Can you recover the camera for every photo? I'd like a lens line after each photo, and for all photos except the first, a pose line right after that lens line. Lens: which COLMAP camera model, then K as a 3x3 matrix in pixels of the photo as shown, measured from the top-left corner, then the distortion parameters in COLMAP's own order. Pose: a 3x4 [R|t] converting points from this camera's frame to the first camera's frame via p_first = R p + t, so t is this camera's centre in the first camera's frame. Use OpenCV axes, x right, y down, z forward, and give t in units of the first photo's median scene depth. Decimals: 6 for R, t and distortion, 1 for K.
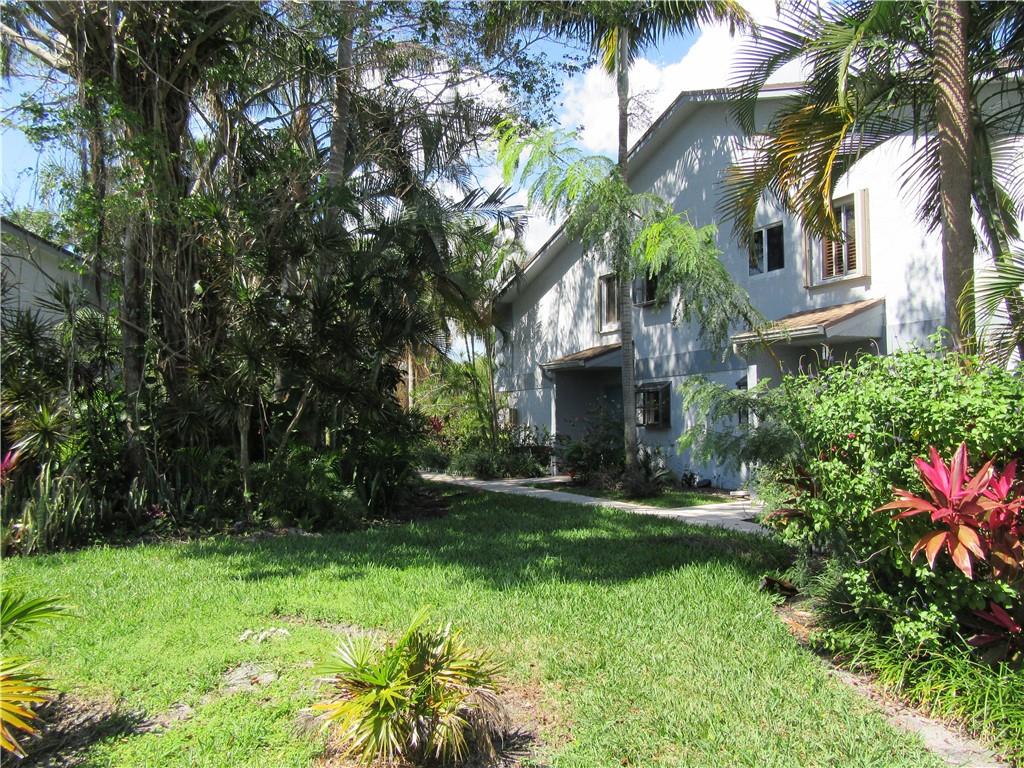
lens RADIAL K [[757.0, 0, 511.2], [0, 757.0, 384.2], [0, 0, 1]] dist [-0.007258, -0.001438]
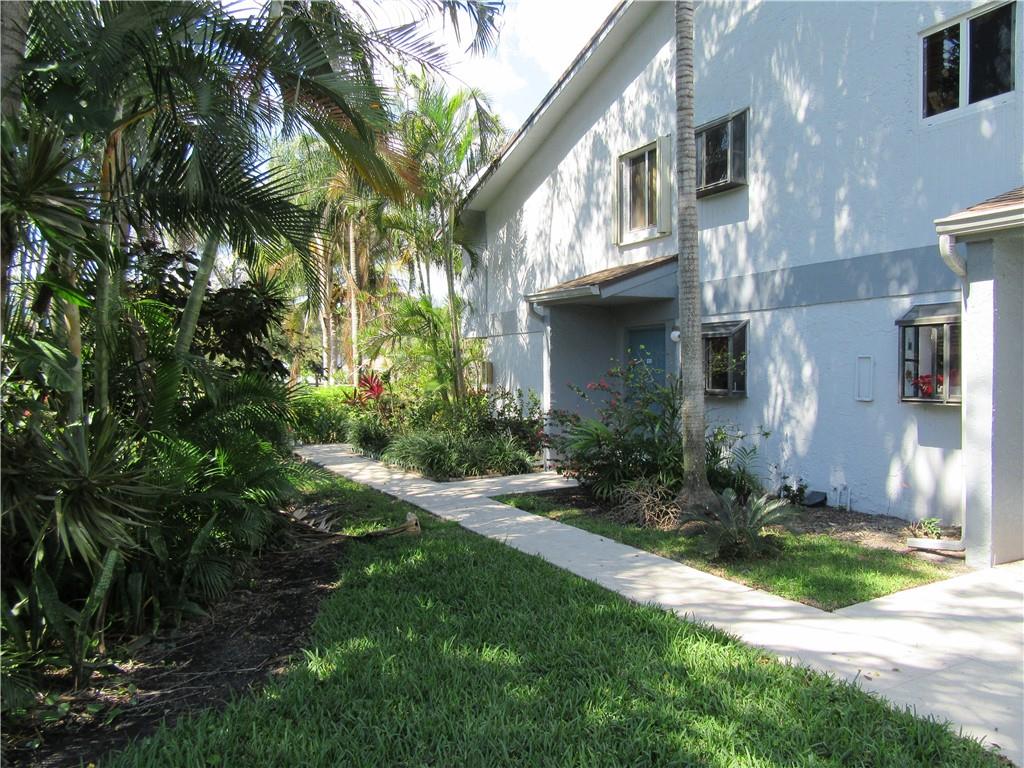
lens RADIAL K [[757.0, 0, 511.8], [0, 757.0, 382.9], [0, 0, 1]] dist [-0.007258, -0.001438]
pose [[0.999704, -0.003341, 0.024113, 0.010775], [0.001634, 0.997513, 0.070466, 0.002528], [-0.024288, -0.070406, 0.997223, 0.346493]]
